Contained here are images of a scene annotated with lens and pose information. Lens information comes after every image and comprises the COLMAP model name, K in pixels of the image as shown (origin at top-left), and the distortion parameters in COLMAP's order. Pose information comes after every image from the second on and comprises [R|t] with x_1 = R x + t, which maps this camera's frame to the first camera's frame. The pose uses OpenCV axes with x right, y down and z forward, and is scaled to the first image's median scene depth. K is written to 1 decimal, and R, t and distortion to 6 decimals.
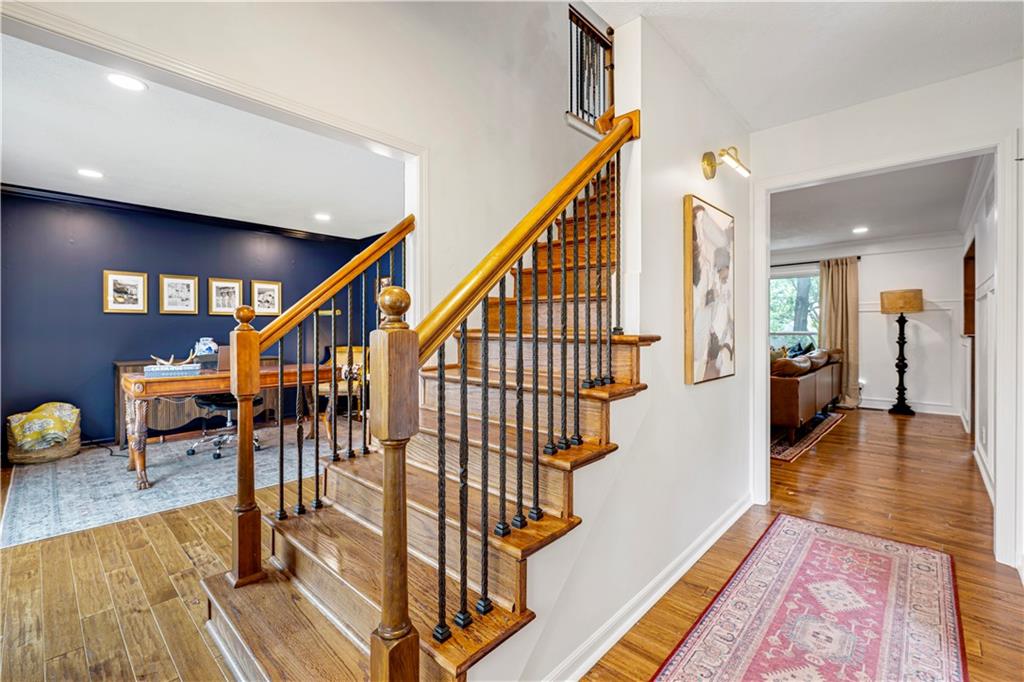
lens RADIAL K [[442.2, 0, 515.6], [0, 442.2, 332.0], [0, 0, 1]] dist [0.000935, -0.000318]
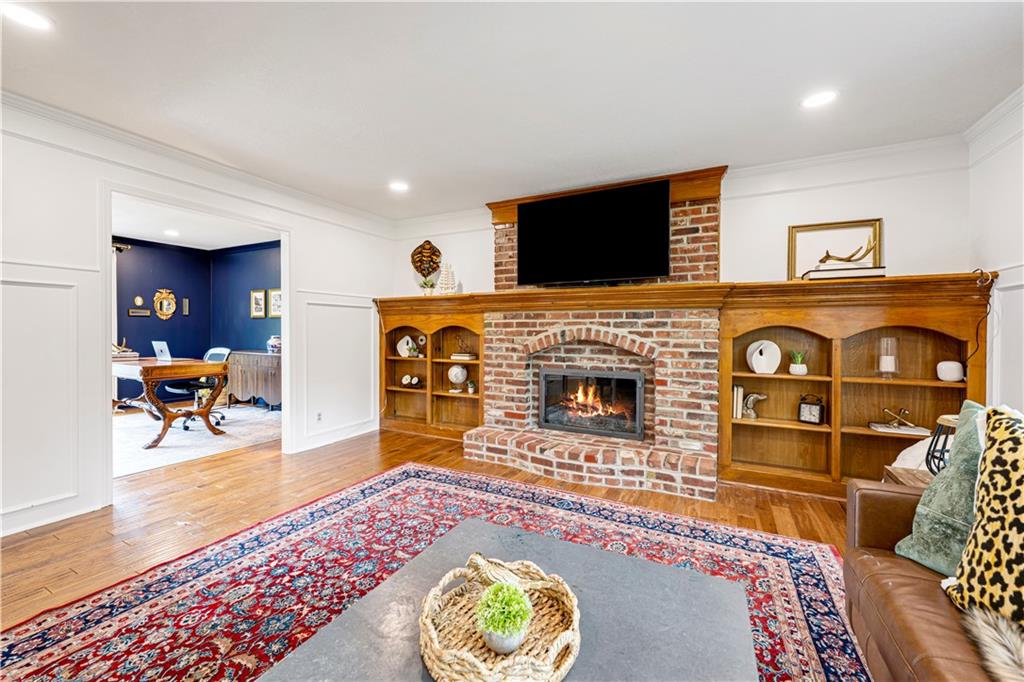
lens RADIAL K [[410.0, 0, 511.4], [0, 410.0, 333.8], [0, 0, 1]] dist [-0.001256, 0.000352]
pose [[0.265701, 0.009466, -0.964009, 0.723764], [-0.012178, 0.999905, 0.006462, -0.009311], [0.963979, 0.010023, 0.265791, 1.534549]]
